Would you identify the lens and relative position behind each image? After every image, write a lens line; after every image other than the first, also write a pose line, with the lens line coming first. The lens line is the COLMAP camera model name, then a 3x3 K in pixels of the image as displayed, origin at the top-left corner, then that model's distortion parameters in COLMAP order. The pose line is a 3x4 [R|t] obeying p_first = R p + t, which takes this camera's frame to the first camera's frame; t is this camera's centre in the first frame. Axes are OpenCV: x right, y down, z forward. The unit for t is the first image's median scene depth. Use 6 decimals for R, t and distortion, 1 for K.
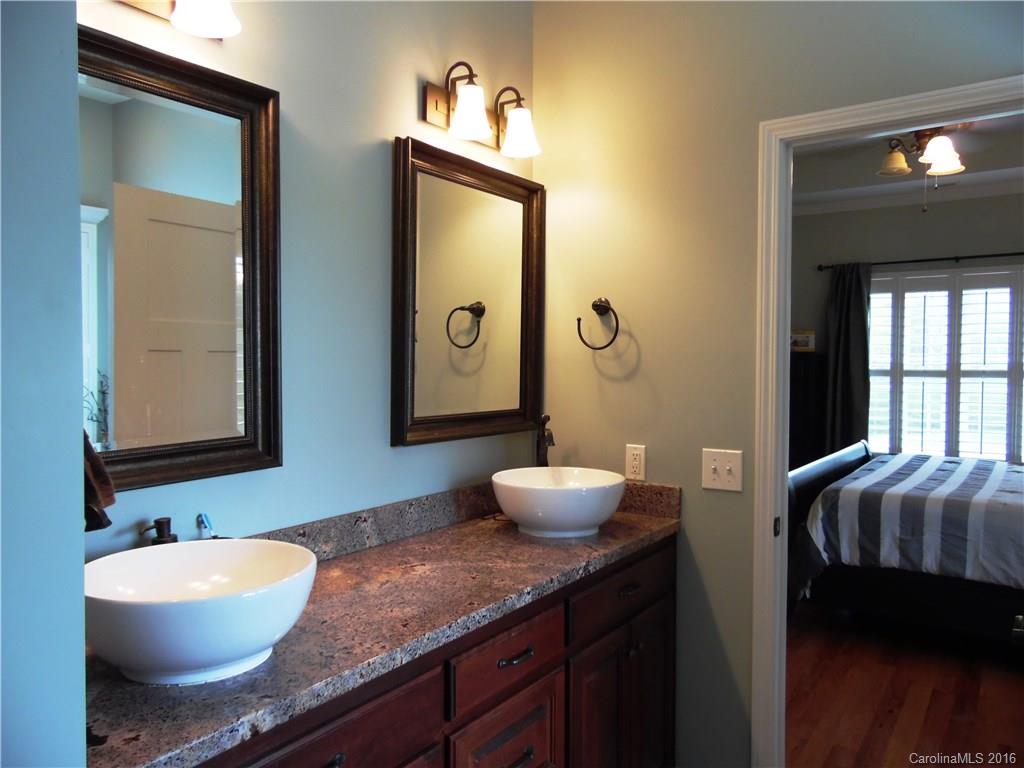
lens RADIAL K [[764.0, 0, 512.0], [0, 764.0, 384.0], [0, 0, 1]] dist [-0.043121, 0.068770]
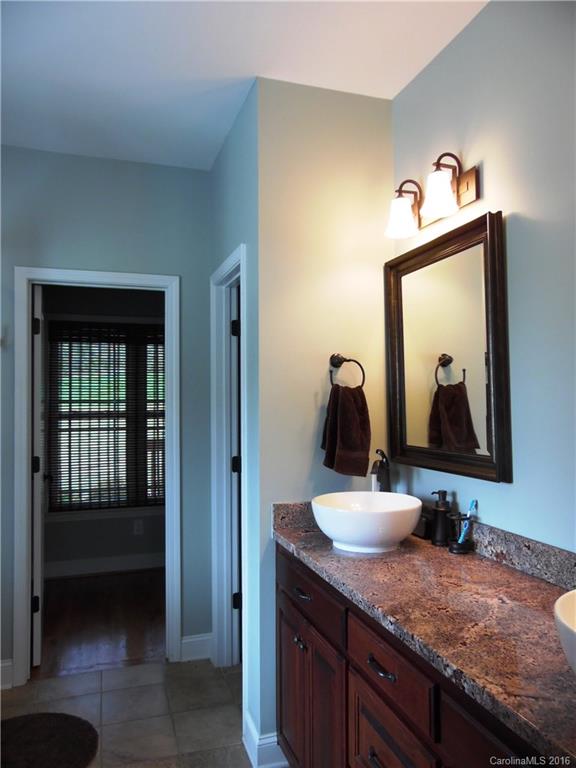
lens RADIAL K [[573.0, 0, 288.0], [0, 573.0, 384.0], [0, 0, 1]] dist [-0.043121, 0.068770]
pose [[-0.606638, -0.009202, -0.794925, 1.059659], [-0.016699, 0.999860, 0.001170, -0.091013], [0.794803, 0.013985, -0.606707, 1.909910]]
